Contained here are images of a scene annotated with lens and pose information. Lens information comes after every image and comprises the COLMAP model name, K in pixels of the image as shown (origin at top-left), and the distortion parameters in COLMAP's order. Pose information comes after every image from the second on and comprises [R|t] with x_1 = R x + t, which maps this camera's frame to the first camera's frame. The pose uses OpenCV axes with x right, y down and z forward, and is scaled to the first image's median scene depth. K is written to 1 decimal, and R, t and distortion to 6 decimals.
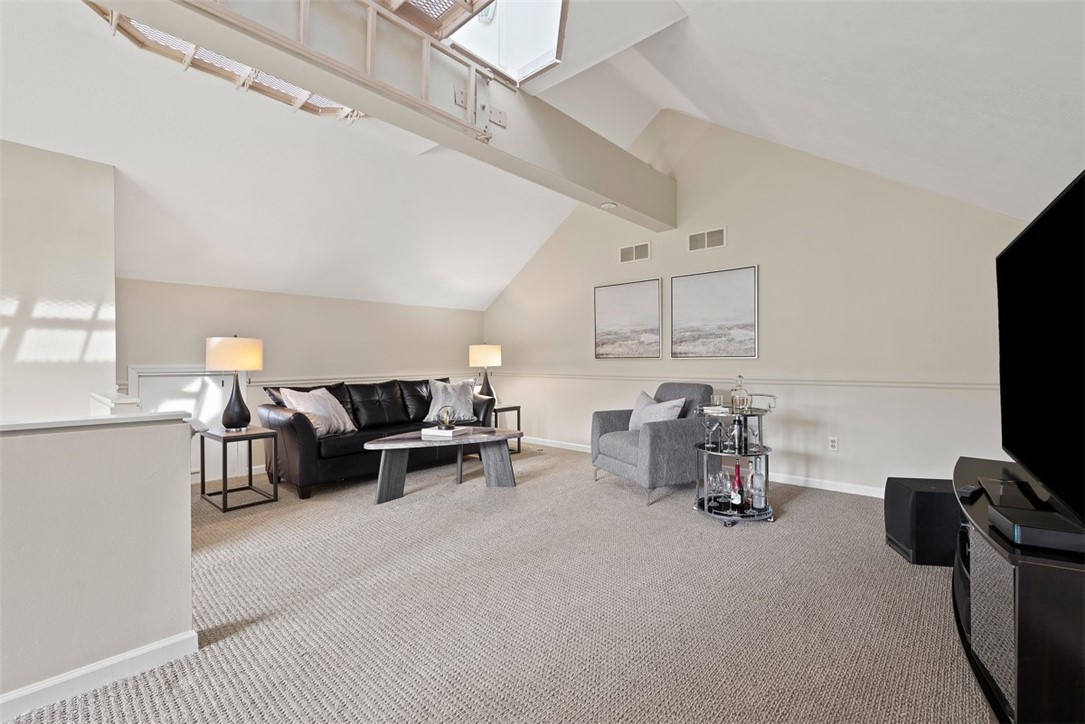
lens RADIAL K [[467.3, 0, 542.3], [0, 467.3, 362.2], [0, 0, 1]] dist [-0.002310, -0.000139]
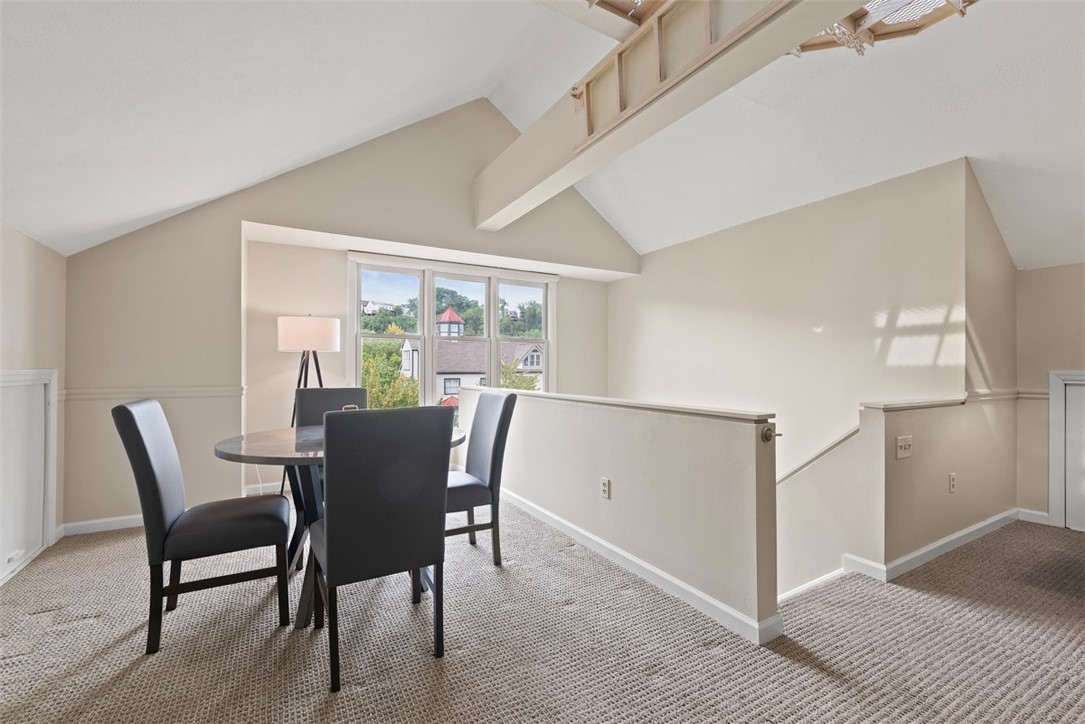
lens RADIAL K [[467.3, 0, 540.8], [0, 467.3, 363.1], [0, 0, 1]] dist [-0.002310, -0.000139]
pose [[-0.303993, -0.004712, -0.952663, 0.233754], [-0.000823, 0.999989, -0.004684, -0.002159], [0.952674, -0.000640, -0.303994, 0.497200]]
